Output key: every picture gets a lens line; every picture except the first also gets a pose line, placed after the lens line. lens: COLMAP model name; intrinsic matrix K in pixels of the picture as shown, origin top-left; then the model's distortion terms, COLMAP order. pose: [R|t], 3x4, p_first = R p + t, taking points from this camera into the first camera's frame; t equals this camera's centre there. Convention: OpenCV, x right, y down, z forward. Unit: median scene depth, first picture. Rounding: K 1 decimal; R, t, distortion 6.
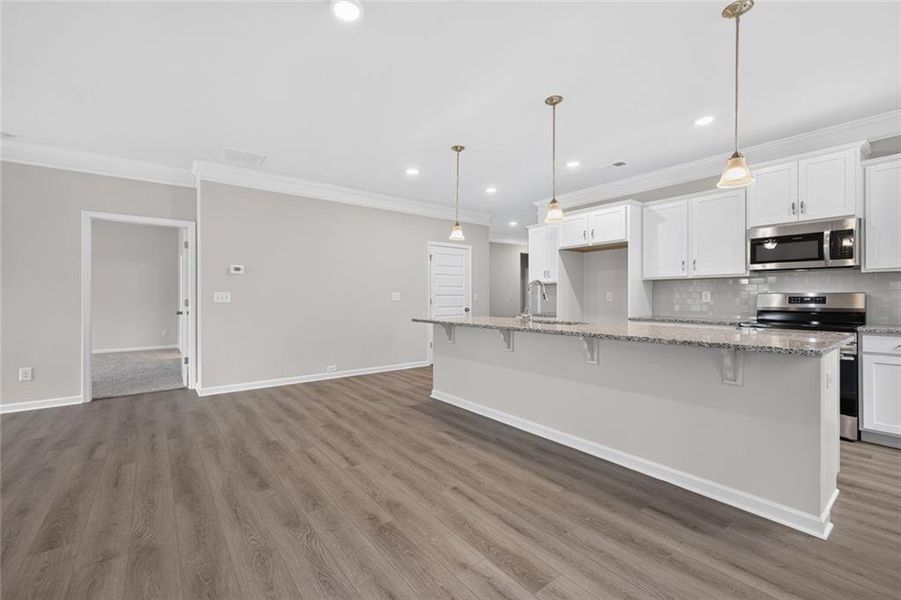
lens RADIAL K [[376.3, 0, 444.1], [0, 376.3, 299.0], [0, 0, 1]] dist [0.002734, -0.000492]
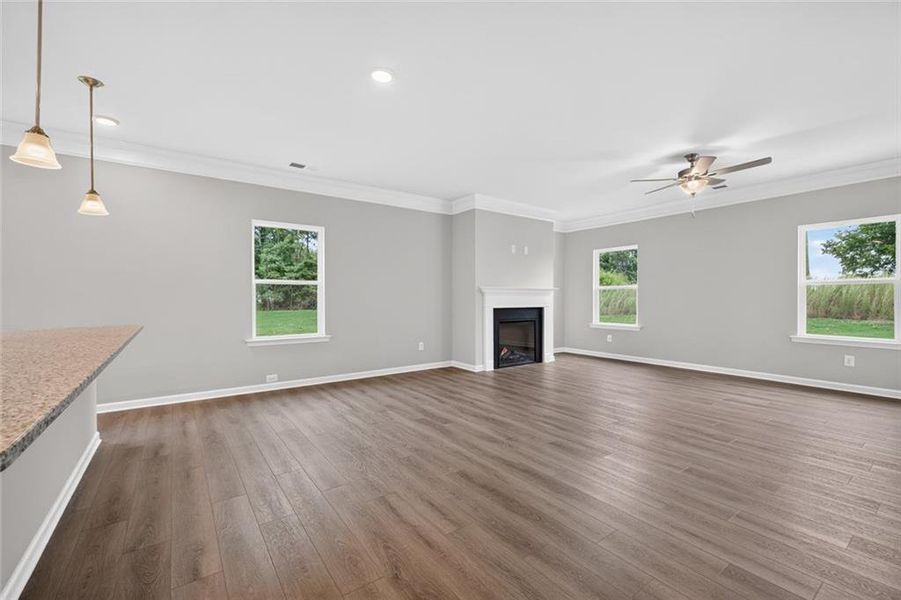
lens RADIAL K [[378.3, 0, 441.3], [0, 378.3, 298.8], [0, 0, 1]] dist [0.003511, 0.000204]
pose [[-0.999260, 0.001790, 0.038423, -0.312809], [0.002071, 0.999971, 0.007261, -0.005473], [-0.038409, 0.007335, -0.999235, 1.410268]]
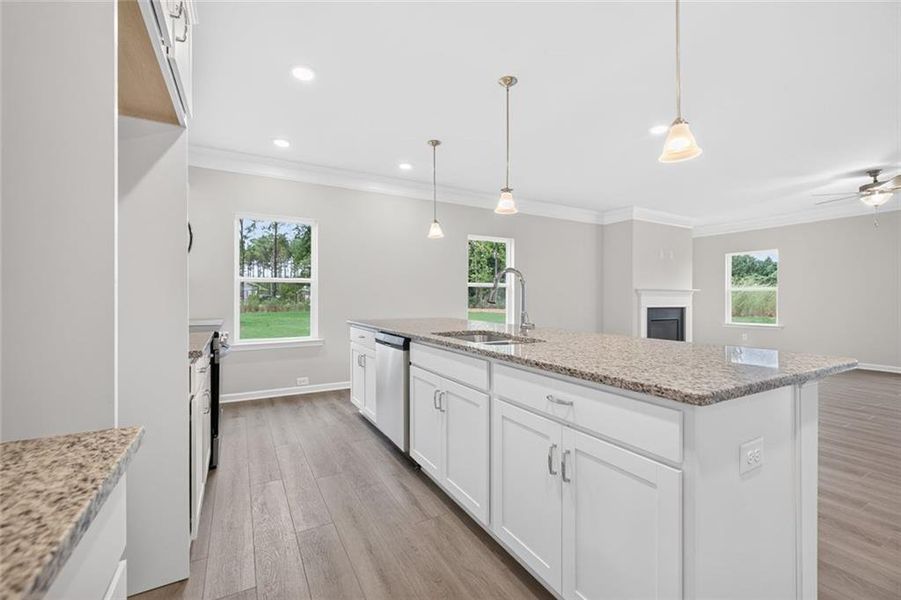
lens RADIAL K [[373.8, 0, 443.8], [0, 373.8, 297.6], [0, 0, 1]] dist [-0.000481, -0.000295]
pose [[-0.988503, 0.000586, 0.151203, 0.279972], [0.000542, 1.000000, -0.000328, -0.001015], [-0.151203, -0.000243, -0.988503, 1.733957]]
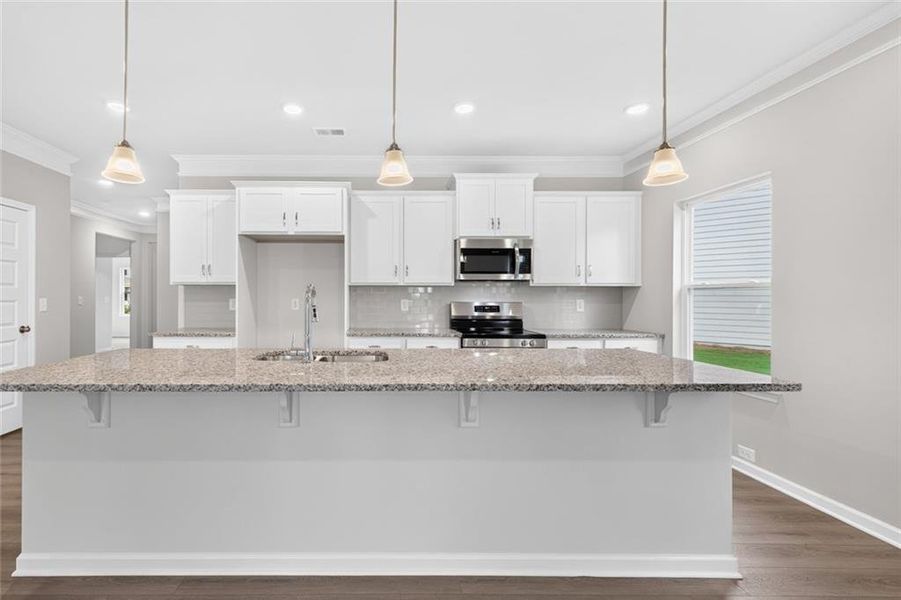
lens RADIAL K [[407.6, 0, 375.4], [0, 407.6, 297.2], [0, 0, 1]] dist [0.001758, 0.000228]
pose [[0.604578, 0.002603, 0.796542, -0.188850], [-0.000979, 0.999996, -0.002525, -0.030841], [-0.796545, 0.000746, 0.604578, 0.590181]]
